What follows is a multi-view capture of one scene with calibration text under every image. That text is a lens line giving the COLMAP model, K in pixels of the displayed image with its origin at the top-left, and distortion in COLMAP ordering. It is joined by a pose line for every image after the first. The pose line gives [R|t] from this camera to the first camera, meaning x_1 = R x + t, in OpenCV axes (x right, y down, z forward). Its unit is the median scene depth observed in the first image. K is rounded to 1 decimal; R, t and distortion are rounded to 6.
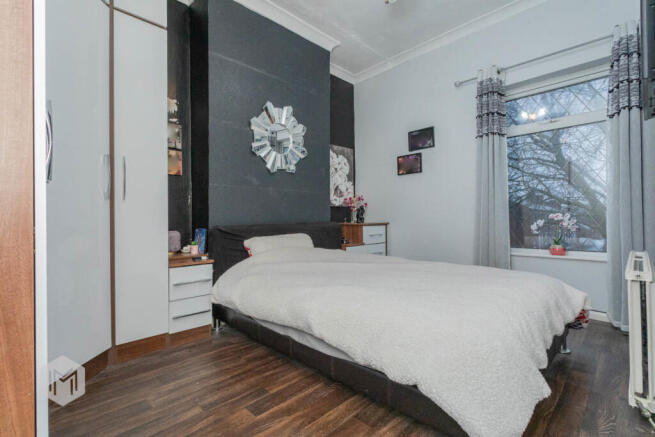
lens RADIAL K [[314.2, 0, 325.8], [0, 314.2, 218.7], [0, 0, 1]] dist [0.006275, 0.000507]
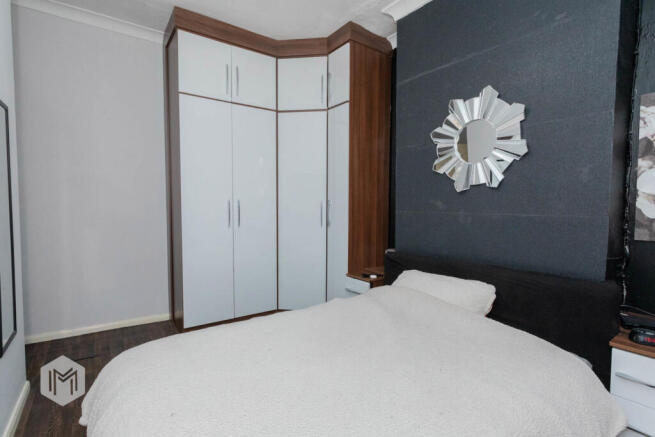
lens RADIAL K [[314.2, 0, 327.3], [0, 314.2, 217.6], [0, 0, 1]] dist [0.006275, 0.000507]
pose [[-0.158049, 0.053541, -0.985979, 0.639789], [0.004381, 0.998557, 0.053522, -0.130430], [0.987422, 0.004140, -0.158056, 0.827282]]
